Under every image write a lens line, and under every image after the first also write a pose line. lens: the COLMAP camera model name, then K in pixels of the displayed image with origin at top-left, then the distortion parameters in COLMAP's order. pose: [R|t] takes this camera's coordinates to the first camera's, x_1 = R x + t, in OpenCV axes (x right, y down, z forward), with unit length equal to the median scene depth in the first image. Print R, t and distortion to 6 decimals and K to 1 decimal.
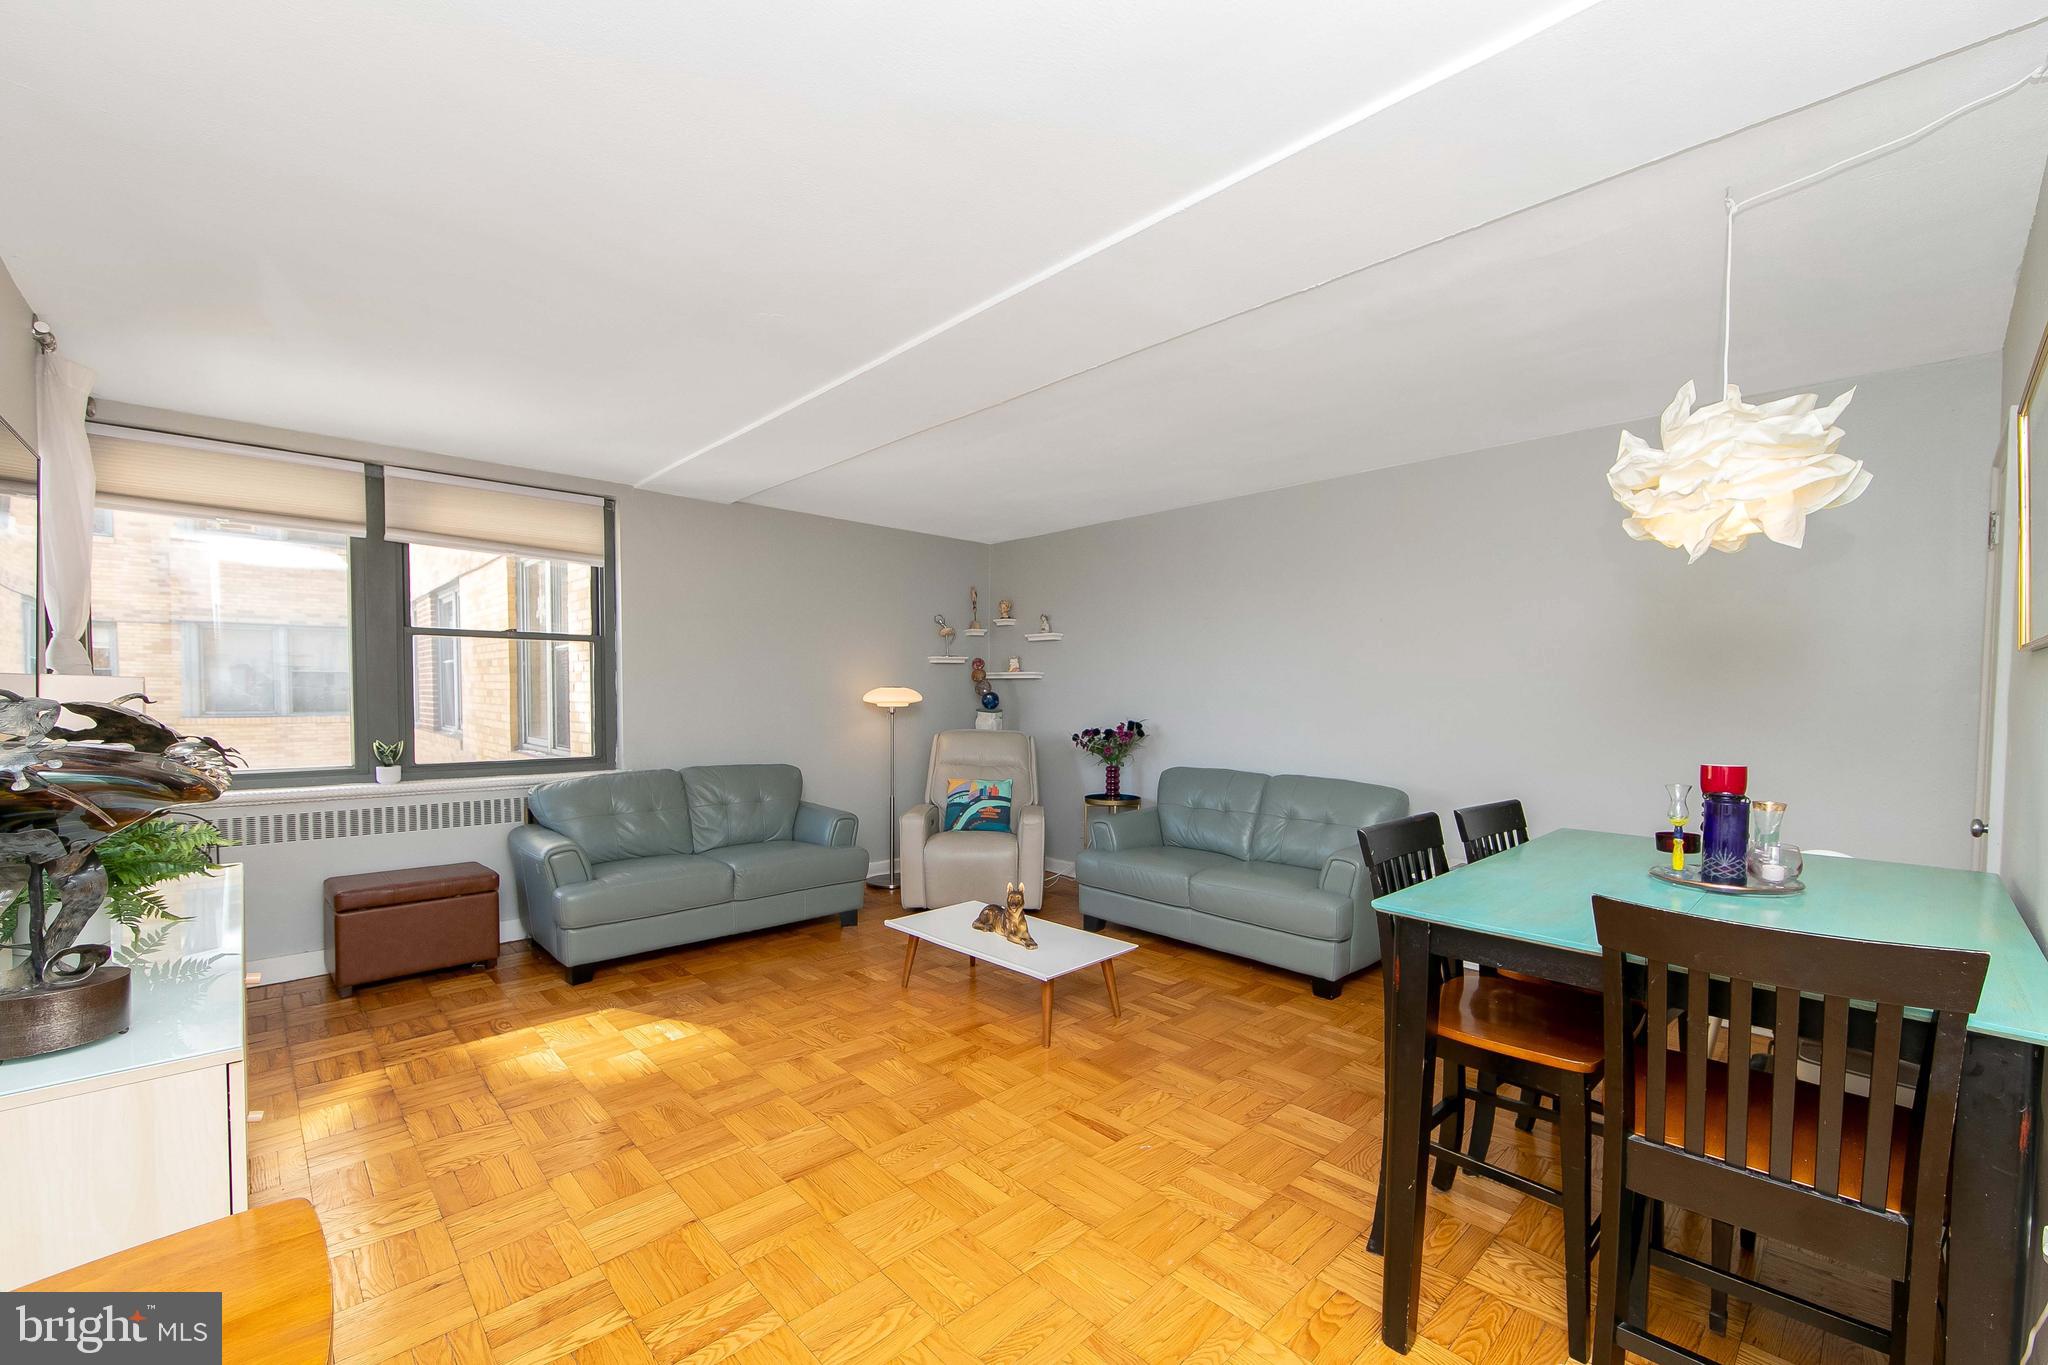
lens RADIAL K [[814.6, 0, 1037.7], [0, 814.6, 695.9], [0, 0, 1]] dist [-0.010521, 0.000008]
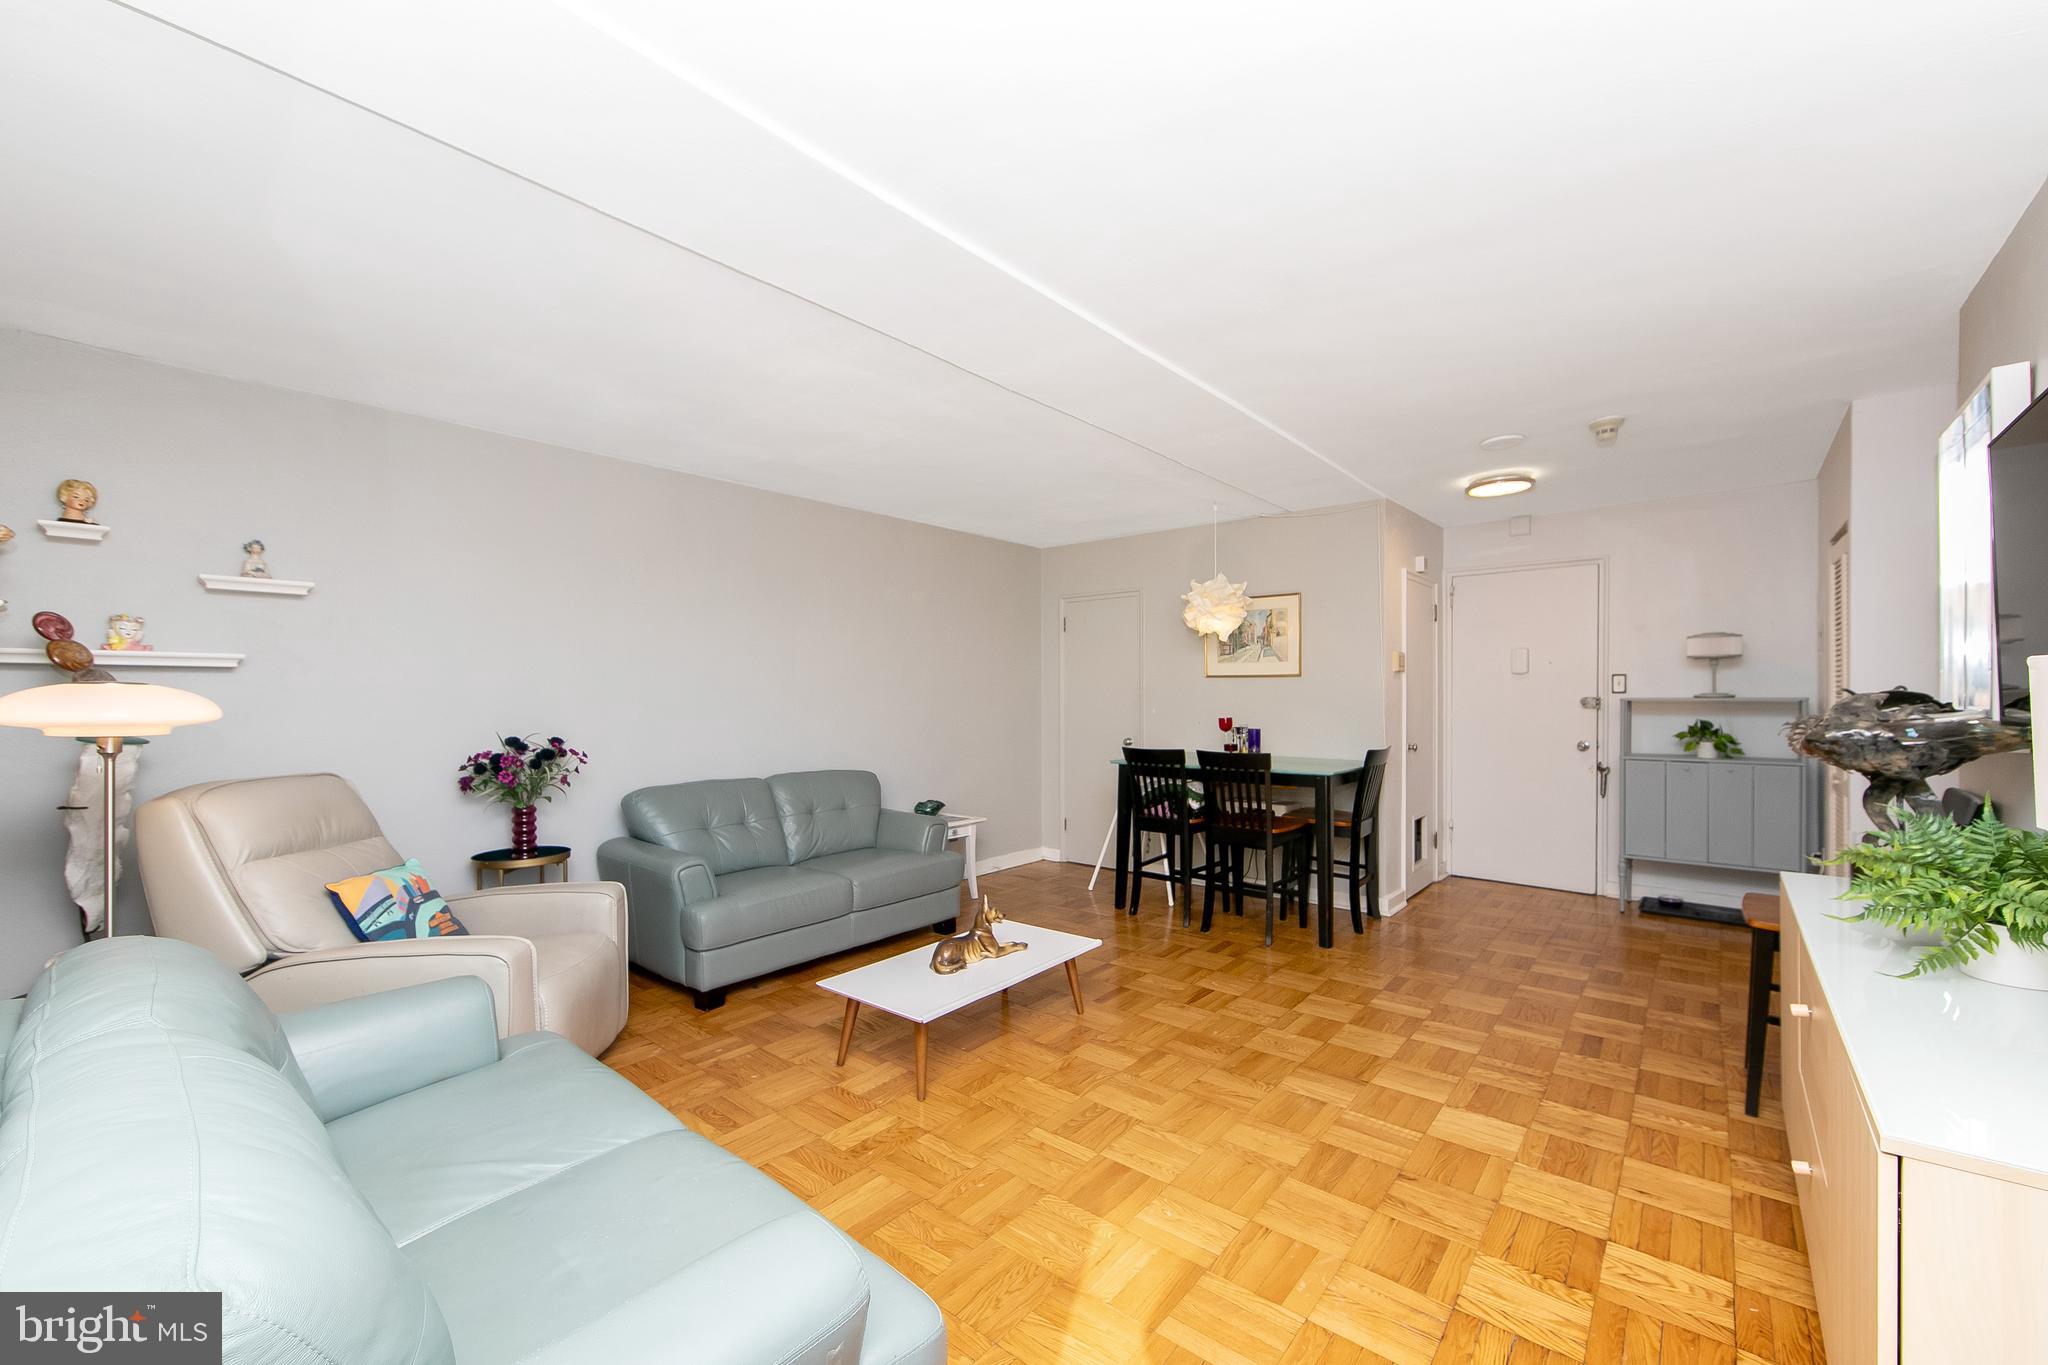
lens RADIAL K [[814.6, 0, 1024.3], [0, 814.6, 682.4], [0, 0, 1]] dist [-0.010521, 0.000008]
pose [[-0.094612, 0.010419, 0.995460, -0.632345], [0.009702, 0.999907, -0.009544, -0.005214], [-0.995467, 0.008755, -0.094705, 0.686741]]
